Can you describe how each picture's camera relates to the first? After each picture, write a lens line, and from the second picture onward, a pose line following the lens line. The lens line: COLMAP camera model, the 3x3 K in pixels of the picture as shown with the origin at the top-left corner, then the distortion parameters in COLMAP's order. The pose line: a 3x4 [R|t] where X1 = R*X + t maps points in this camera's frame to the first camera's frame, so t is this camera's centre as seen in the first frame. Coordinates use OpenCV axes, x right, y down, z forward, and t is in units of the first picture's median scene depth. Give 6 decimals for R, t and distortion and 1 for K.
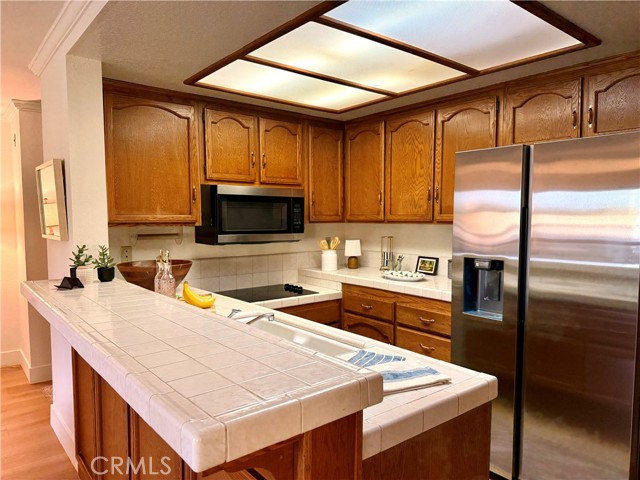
lens RADIAL K [[456.9, 0, 319.7], [0, 456.9, 242.6], [0, 0, 1]] dist [0.053316, -0.019850]
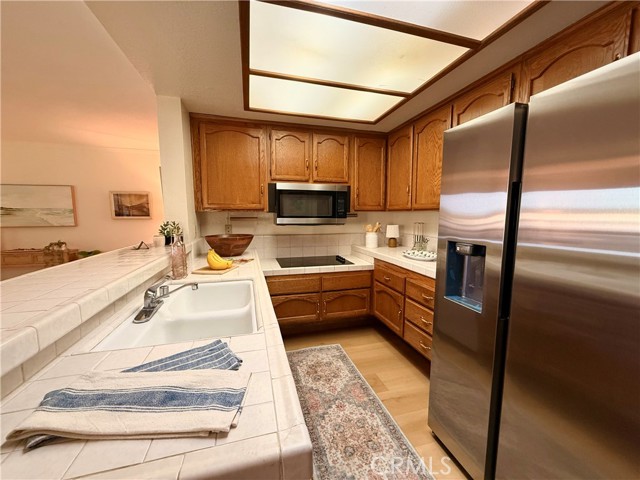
lens RADIAL K [[257.4, 0, 320.1], [0, 257.4, 238.0], [0, 0, 1]] dist [-0.000734, 0.001228]
pose [[0.917013, 0.039141, -0.396931, 0.208733], [-0.026370, 0.998946, 0.037583, 0.010639], [0.397984, -0.023997, 0.917079, 0.297819]]
